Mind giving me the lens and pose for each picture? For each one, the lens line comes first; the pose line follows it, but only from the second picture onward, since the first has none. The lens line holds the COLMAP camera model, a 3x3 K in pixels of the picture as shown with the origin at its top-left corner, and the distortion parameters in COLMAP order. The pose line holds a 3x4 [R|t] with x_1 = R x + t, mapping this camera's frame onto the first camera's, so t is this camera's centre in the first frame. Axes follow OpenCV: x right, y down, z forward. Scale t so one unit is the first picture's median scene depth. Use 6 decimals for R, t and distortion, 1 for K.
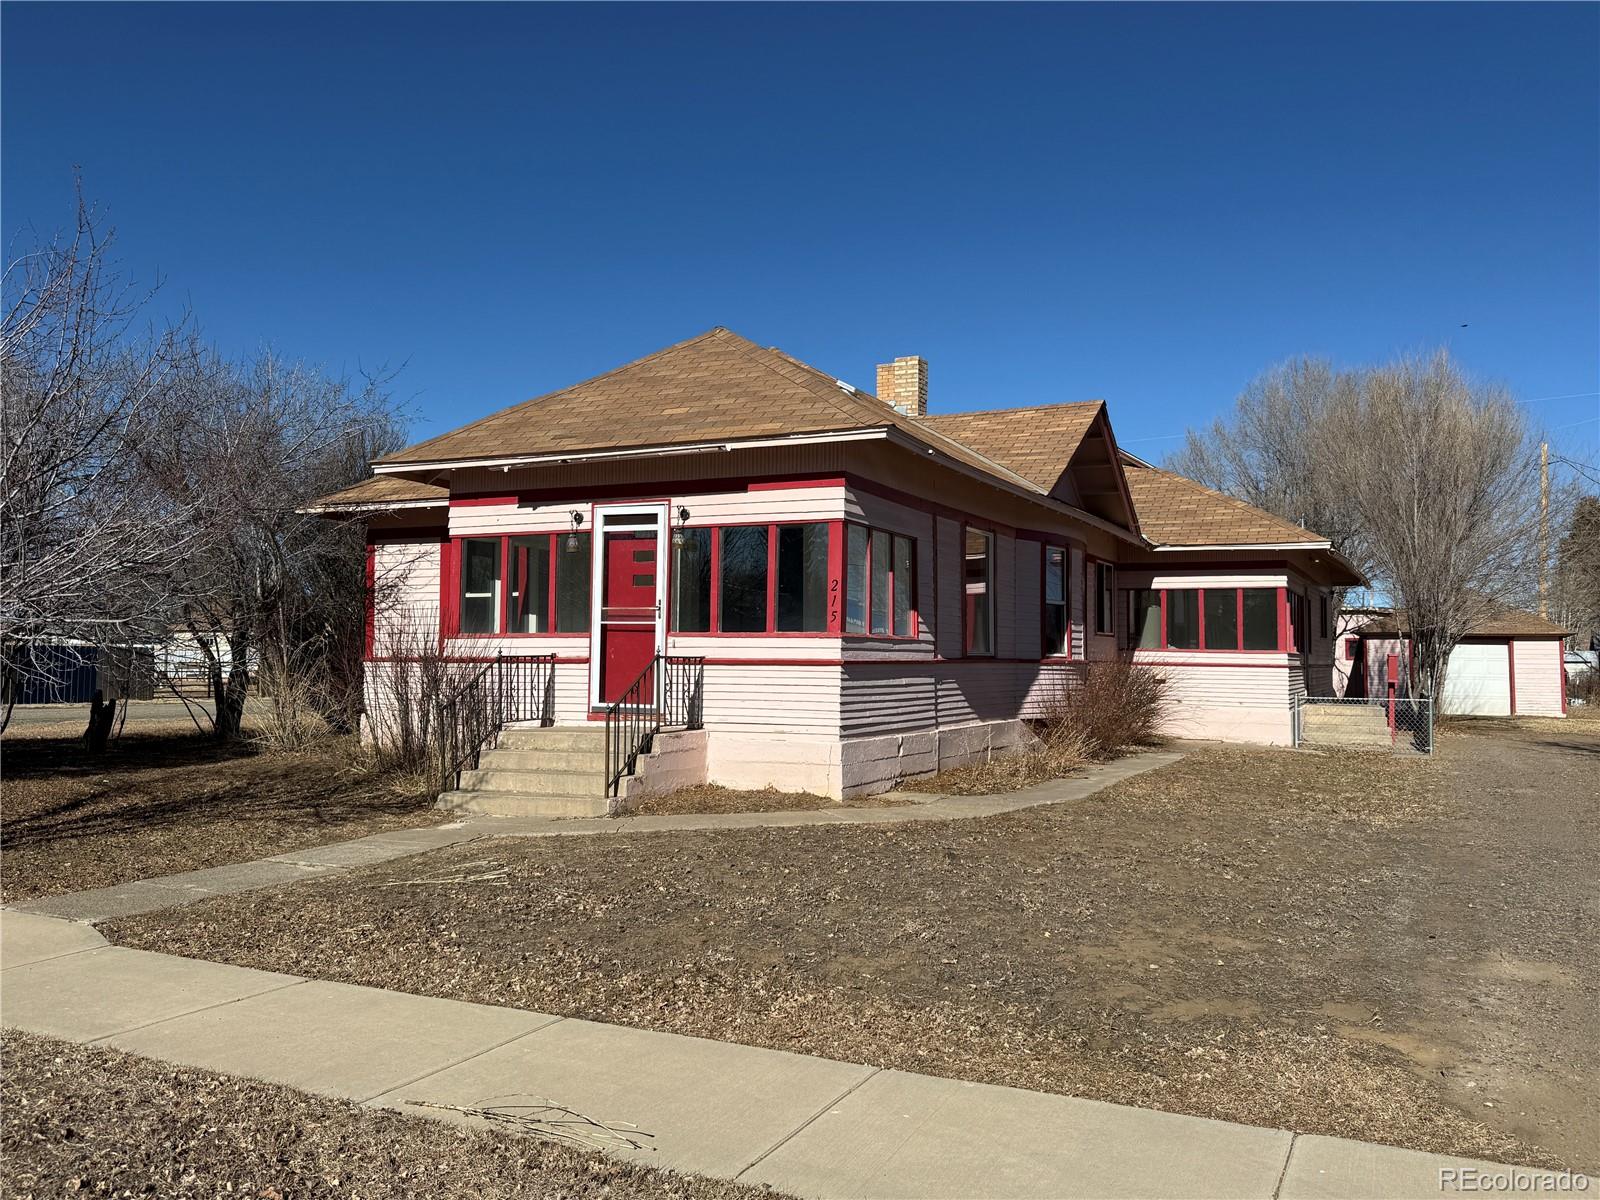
lens RADIAL K [[1270.3, 0, 801.5], [0, 1270.3, 598.3], [0, 0, 1]] dist [-0.004276, -0.000447]
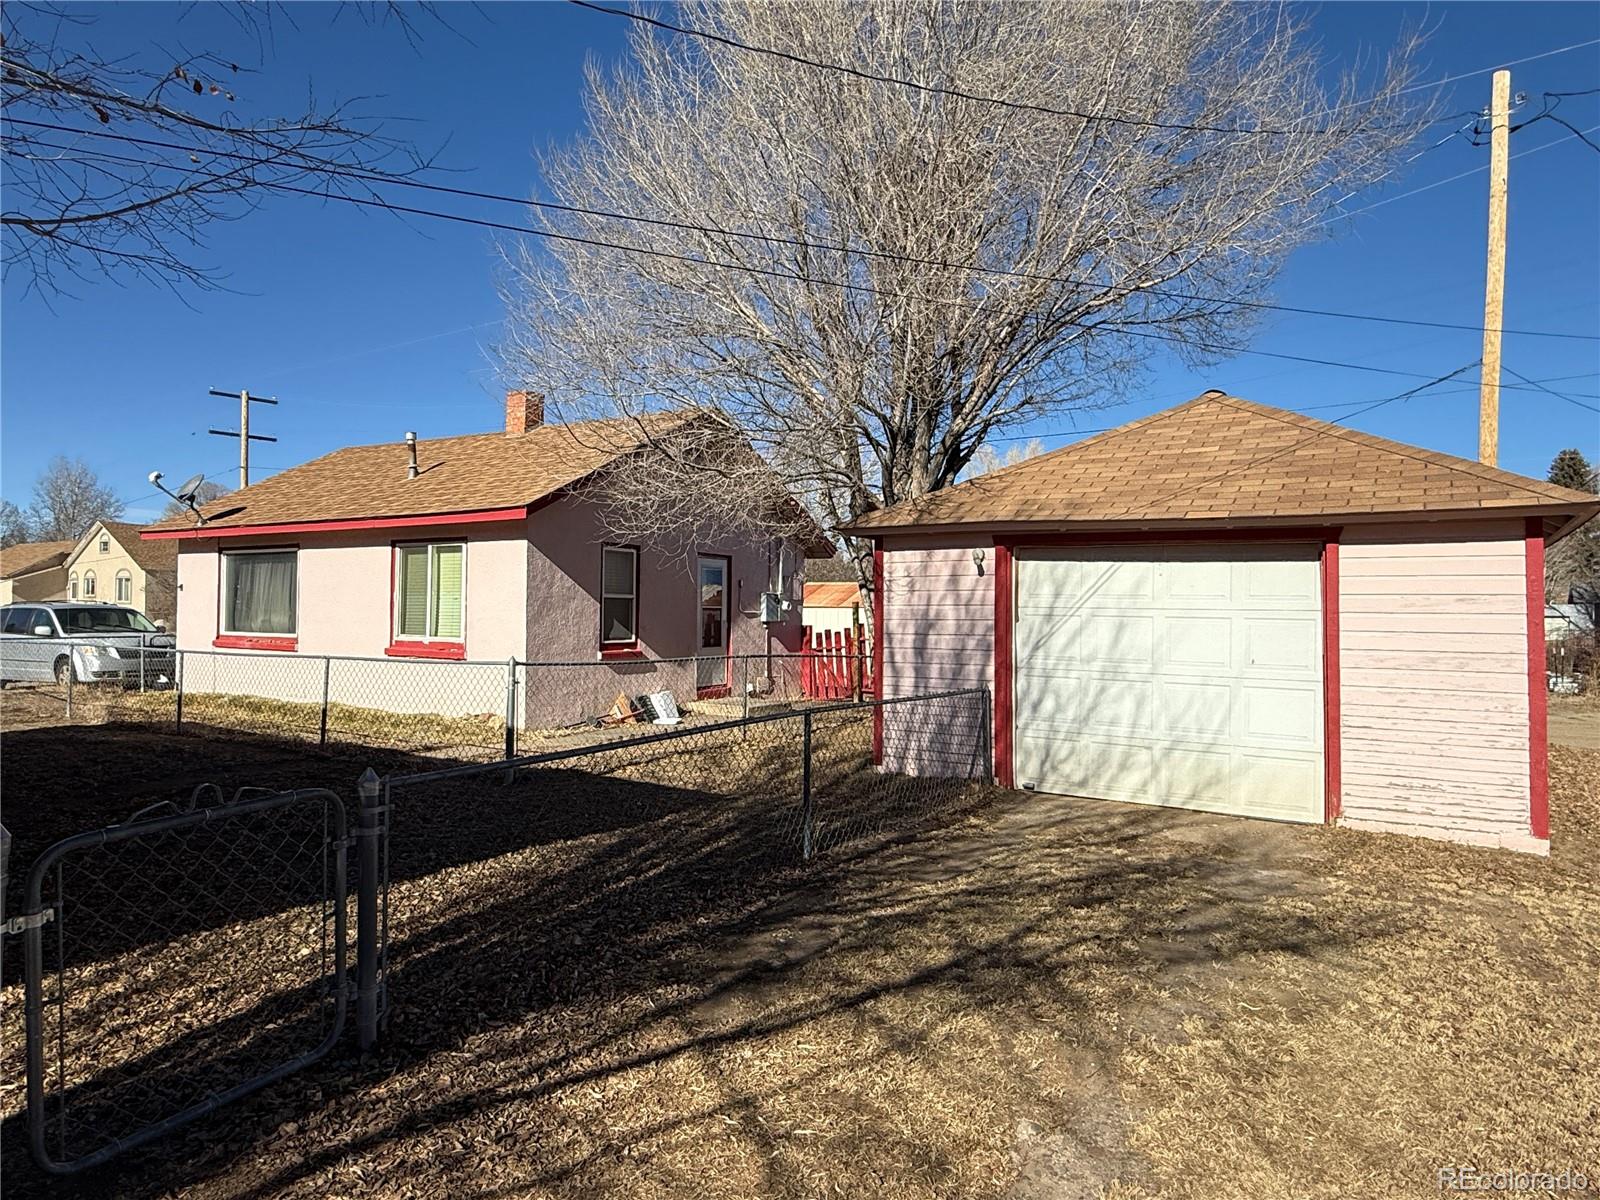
lens RADIAL K [[985.7, 0, 798.8], [0, 985.7, 600.4], [0, 0, 1]] dist [0.001023, -0.000398]
pose [[0.994788, 0.003011, -0.101923, 0.452535], [0.000832, 0.999291, 0.037643, 0.036000], [0.101964, -0.037531, 0.994080, 0.755176]]
